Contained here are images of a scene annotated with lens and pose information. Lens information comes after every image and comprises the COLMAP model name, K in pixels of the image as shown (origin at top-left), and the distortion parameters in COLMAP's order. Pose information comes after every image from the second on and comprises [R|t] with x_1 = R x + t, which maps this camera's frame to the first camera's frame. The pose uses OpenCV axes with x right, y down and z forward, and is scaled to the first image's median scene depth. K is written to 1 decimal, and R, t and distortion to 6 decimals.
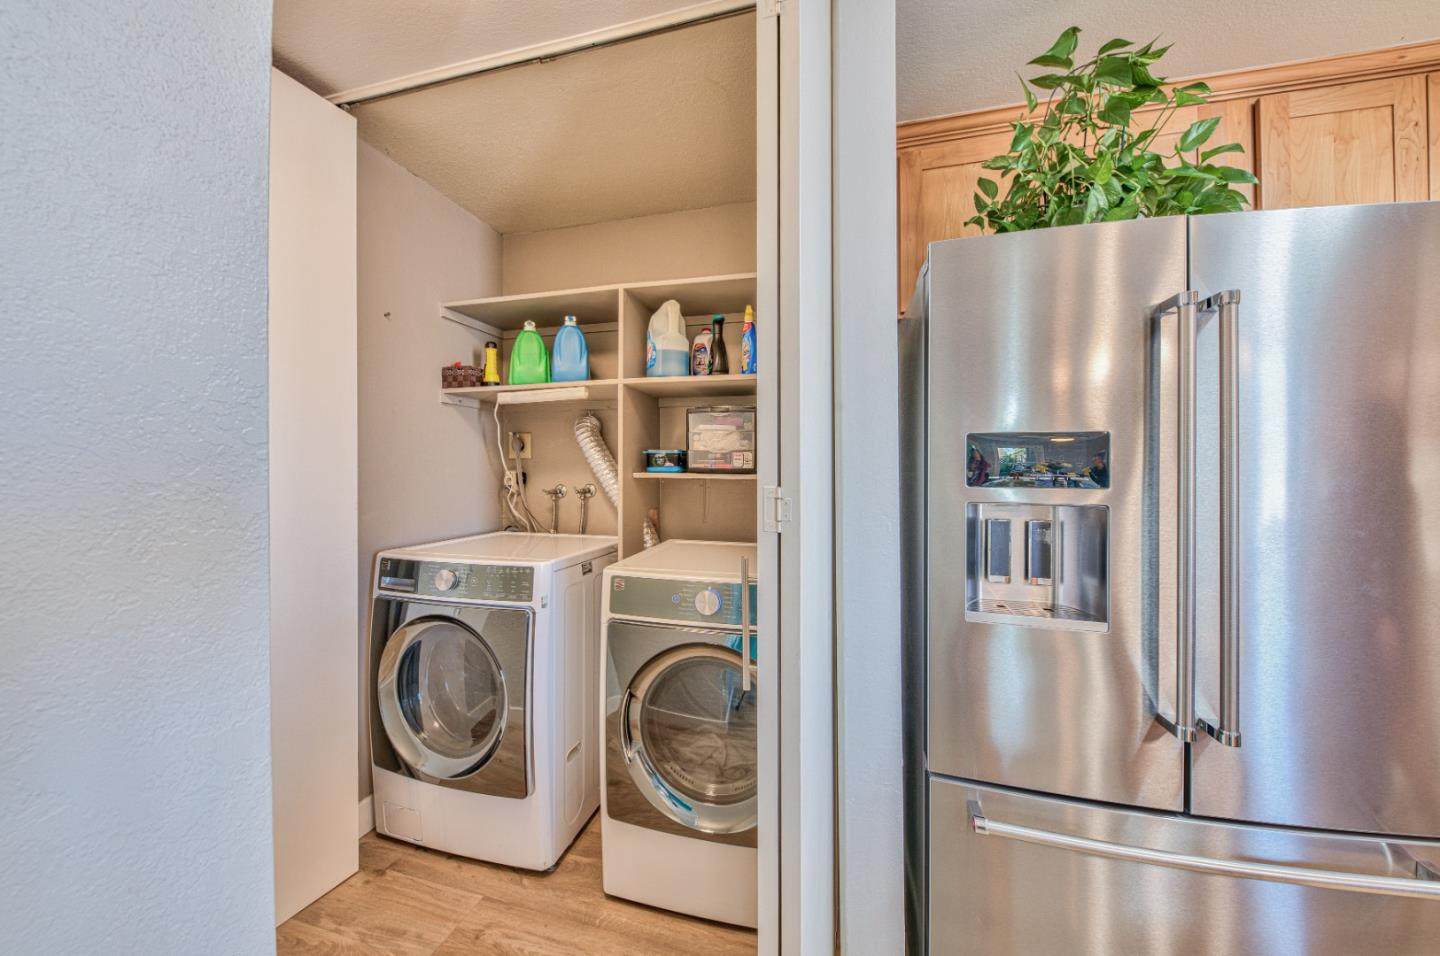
lens RADIAL K [[501.9, 0, 716.3], [0, 501.9, 502.6], [0, 0, 1]] dist [0.001731, -0.003029]
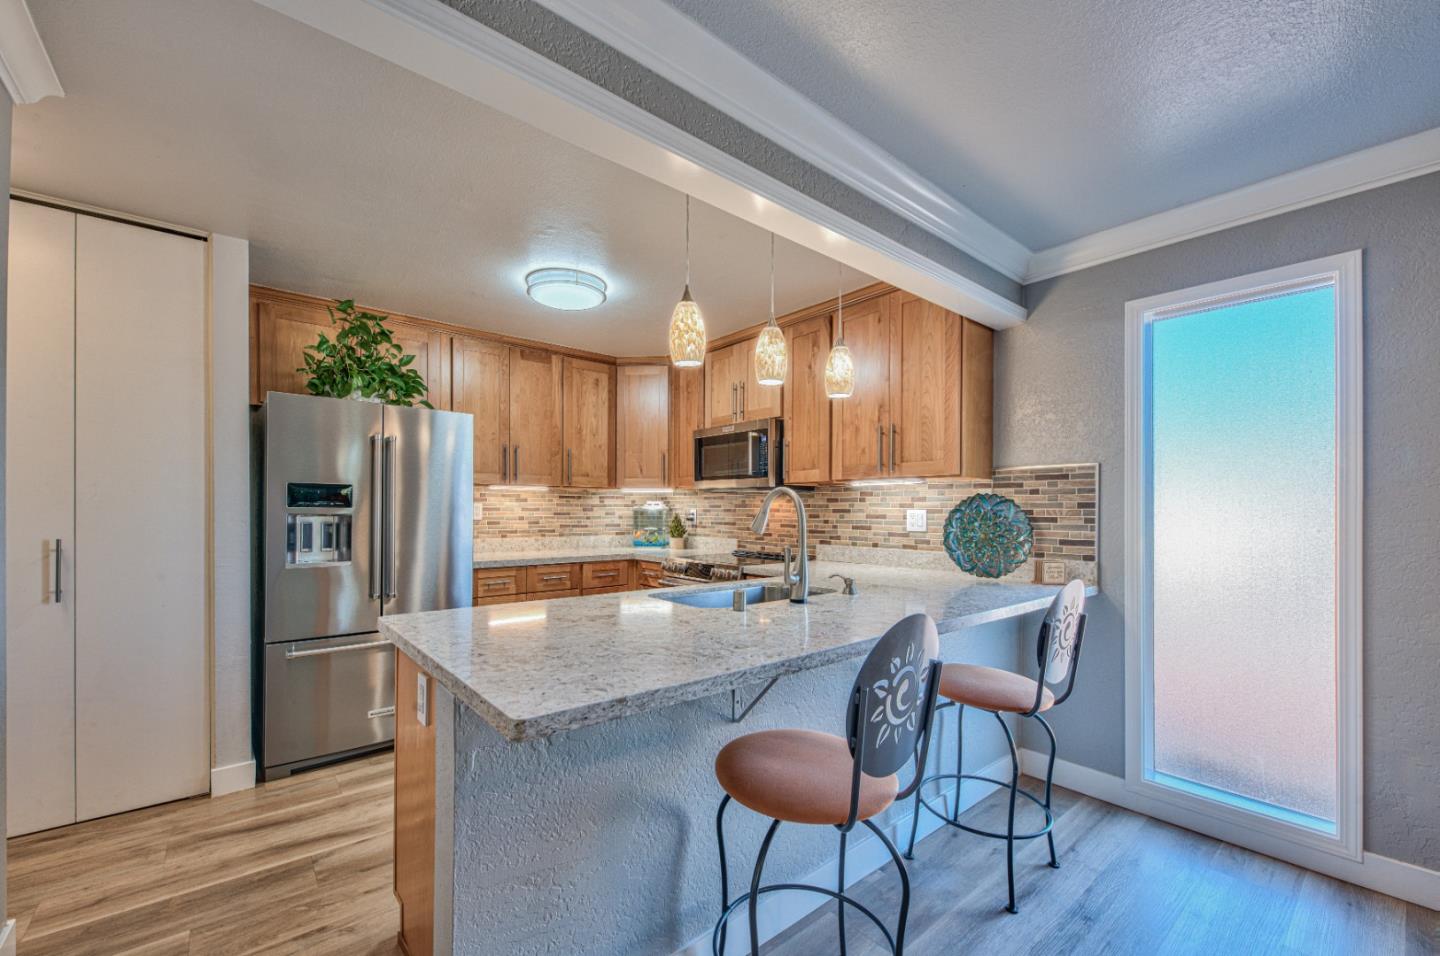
lens RADIAL K [[577.9, 0, 717.9], [0, 577.9, 508.8], [0, 0, 1]] dist [0.000306, -0.000198]
pose [[0.578411, 0.005566, 0.815726, -0.430935], [0.000869, 0.999972, -0.007439, -0.008163], [-0.815745, 0.005012, 0.578390, -1.844810]]
